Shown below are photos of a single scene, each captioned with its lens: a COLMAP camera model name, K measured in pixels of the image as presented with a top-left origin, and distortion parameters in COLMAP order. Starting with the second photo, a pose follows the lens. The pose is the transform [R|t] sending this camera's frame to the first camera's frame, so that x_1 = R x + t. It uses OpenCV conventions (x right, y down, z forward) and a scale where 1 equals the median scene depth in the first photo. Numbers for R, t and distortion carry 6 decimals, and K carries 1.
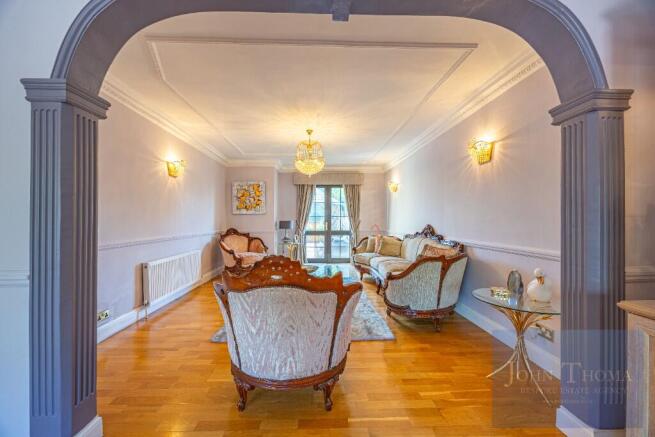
lens RADIAL K [[252.3, 0, 326.2], [0, 252.3, 217.9], [0, 0, 1]] dist [0.001558, -0.000010]
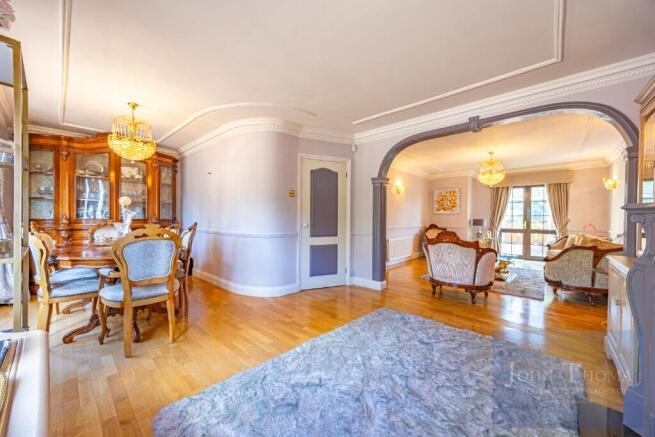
lens RADIAL K [[252.3, 0, 326.2], [0, 252.3, 217.9], [0, 0, 1]] dist [0.001558, -0.000010]
pose [[0.718126, 0.005902, -0.695888, 0.159021], [-0.002161, 0.999978, 0.006252, -0.000395], [0.695910, -0.002986, 0.718123, -0.380863]]
